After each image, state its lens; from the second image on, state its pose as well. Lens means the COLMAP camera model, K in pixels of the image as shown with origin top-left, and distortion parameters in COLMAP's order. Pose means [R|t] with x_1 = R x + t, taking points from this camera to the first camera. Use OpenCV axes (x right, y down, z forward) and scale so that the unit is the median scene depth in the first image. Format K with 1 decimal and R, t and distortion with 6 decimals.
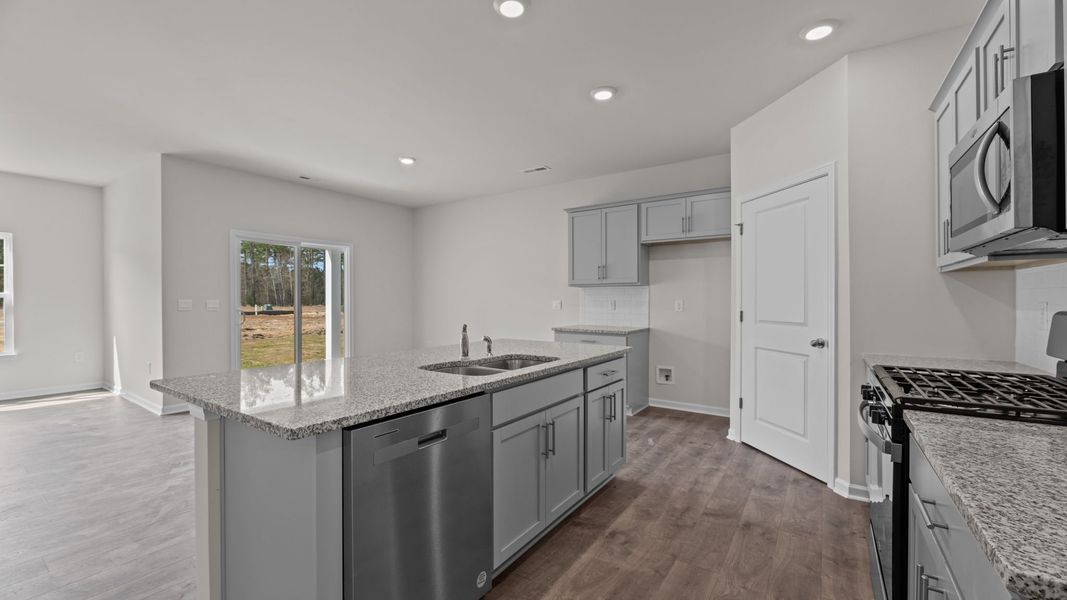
lens RADIAL K [[422.4, 0, 533.5], [0, 422.4, 300.0], [0, 0, 1]] dist [-0.013668, -0.000129]
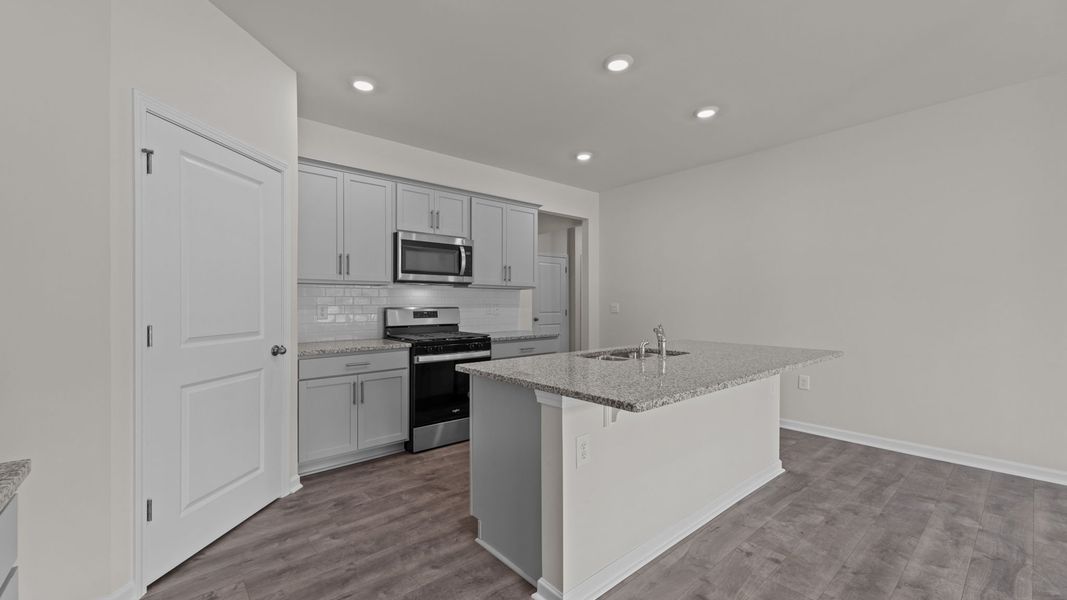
lens RADIAL K [[425.5, 0, 531.8], [0, 425.5, 304.4], [0, 0, 1]] dist [0.010482, -0.000044]
pose [[-0.965996, -0.000529, 0.258557, -0.090084], [0.001153, 0.999979, 0.006352, -0.002585], [-0.258555, 0.006435, -0.965975, 1.584035]]
